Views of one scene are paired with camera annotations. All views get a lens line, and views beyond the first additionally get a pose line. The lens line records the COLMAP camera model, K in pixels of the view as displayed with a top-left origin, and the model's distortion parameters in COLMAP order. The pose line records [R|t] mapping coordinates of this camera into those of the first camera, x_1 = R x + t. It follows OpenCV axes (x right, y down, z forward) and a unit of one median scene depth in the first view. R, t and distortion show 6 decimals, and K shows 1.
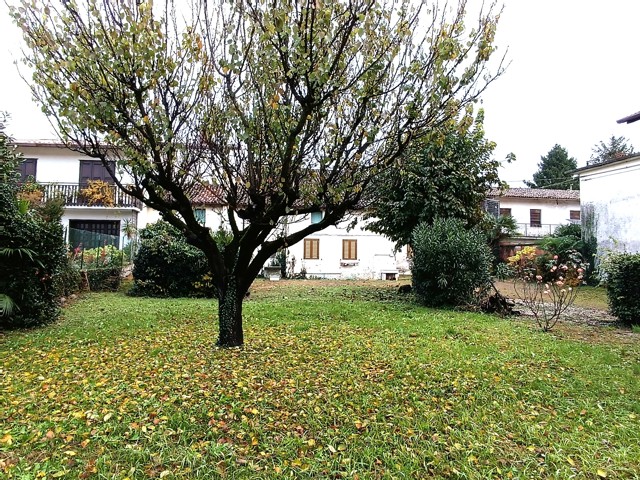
lens RADIAL K [[437.1, 0, 314.8], [0, 437.1, 227.9], [0, 0, 1]] dist [-0.033746, 0.040986]
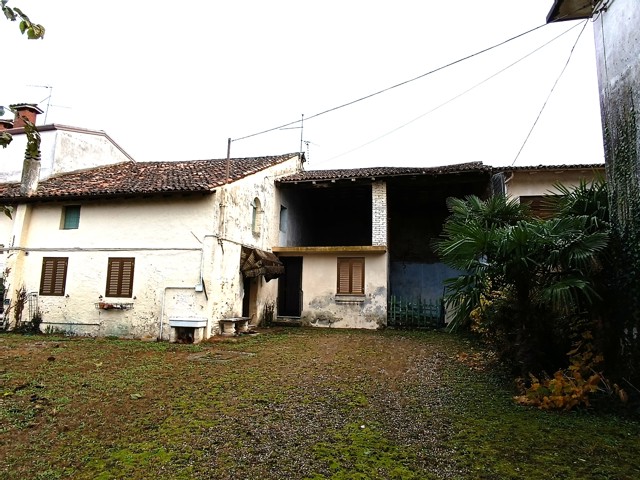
lens RADIAL K [[437.1, 0, 314.8], [0, 437.1, 227.9], [0, 0, 1]] dist [-0.033746, 0.040986]
pose [[0.932293, -0.050899, -0.358104, 0.492472], [0.017267, 0.995184, -0.096496, 0.046476], [0.361291, 0.083779, 0.928682, 0.621973]]
